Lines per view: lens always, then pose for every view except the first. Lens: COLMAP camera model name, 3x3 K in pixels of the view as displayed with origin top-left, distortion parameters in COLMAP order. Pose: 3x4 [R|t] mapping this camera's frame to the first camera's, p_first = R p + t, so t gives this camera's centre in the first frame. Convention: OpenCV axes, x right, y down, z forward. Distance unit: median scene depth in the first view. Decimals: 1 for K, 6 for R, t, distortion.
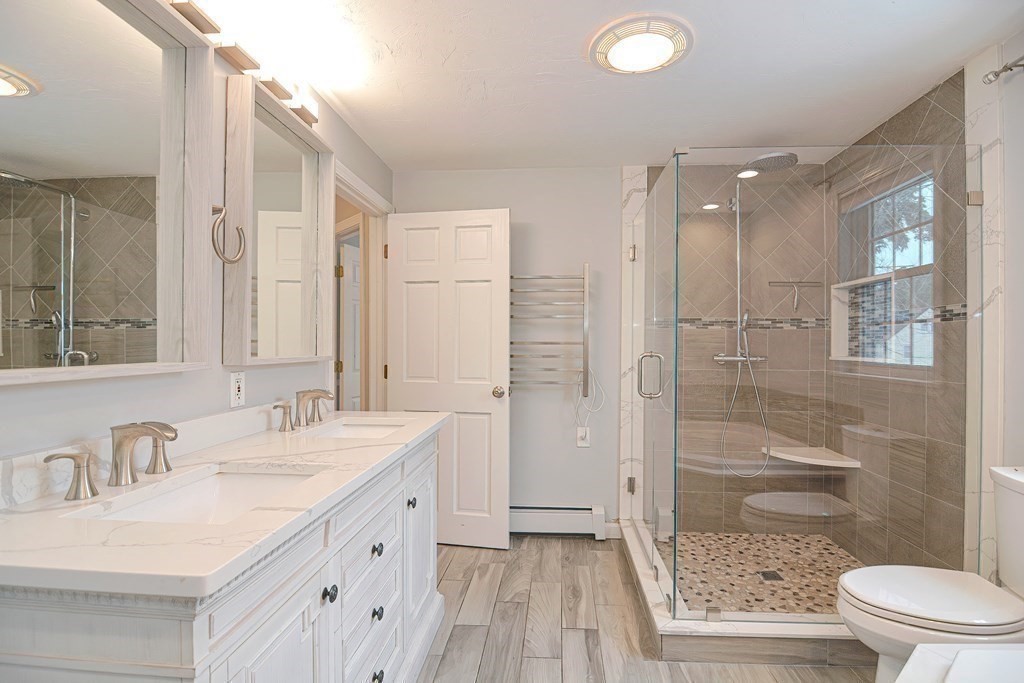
lens RADIAL K [[495.4, 0, 536.7], [0, 495.4, 344.4], [0, 0, 1]] dist [-0.003624, -0.013451]
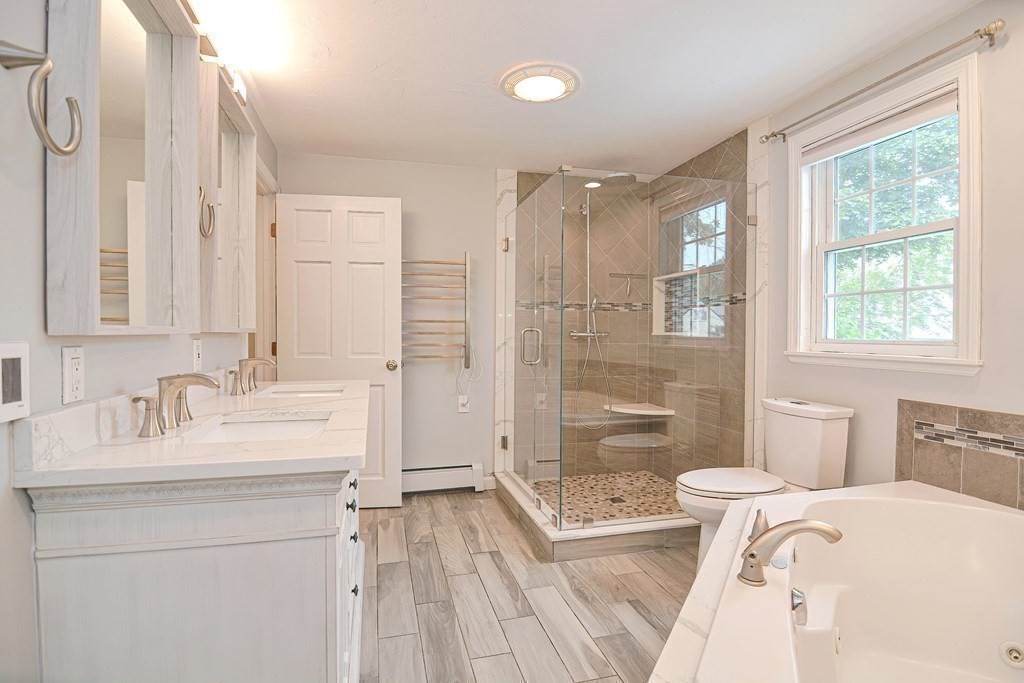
lens RADIAL K [[493.3, 0, 513.7], [0, 493.3, 341.4], [0, 0, 1]] dist [-0.003468, -0.012735]
pose [[0.950920, -0.007200, 0.309354, -0.169907], [0.001277, 0.999812, 0.019344, 0.024488], [-0.309435, -0.018000, 0.950750, -0.132854]]
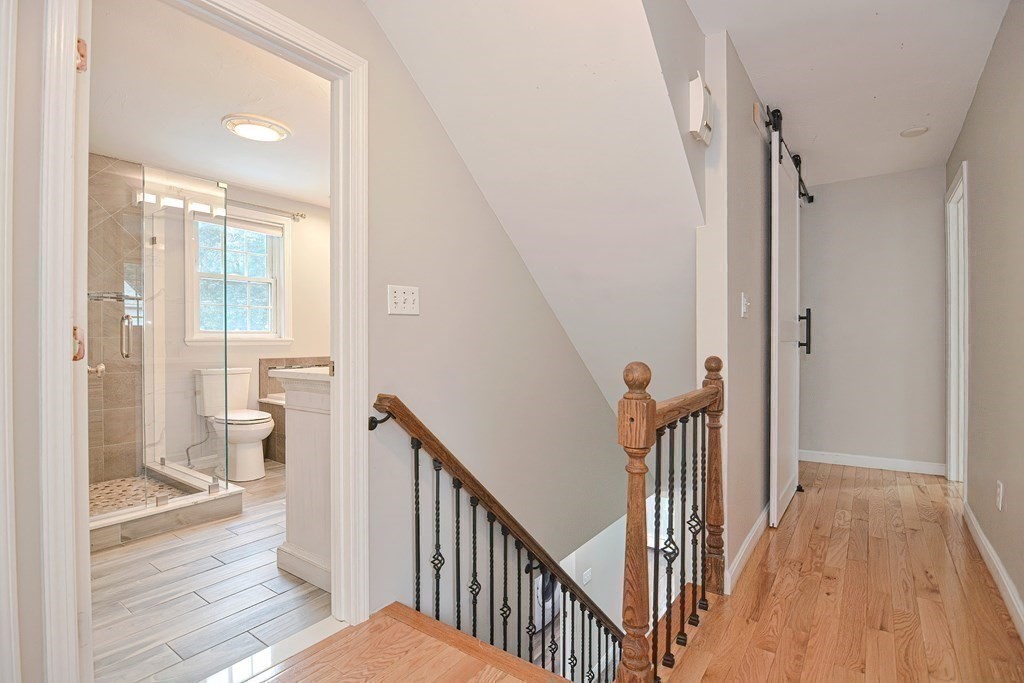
lens RADIAL K [[493.3, 0, 513.7], [0, 493.3, 341.4], [0, 0, 1]] dist [-0.003468, -0.012735]
pose [[-0.842517, -0.006080, 0.538636, -0.941448], [-0.003170, 0.999975, 0.006330, 0.058526], [-0.538661, 0.003625, -0.842515, 1.306673]]
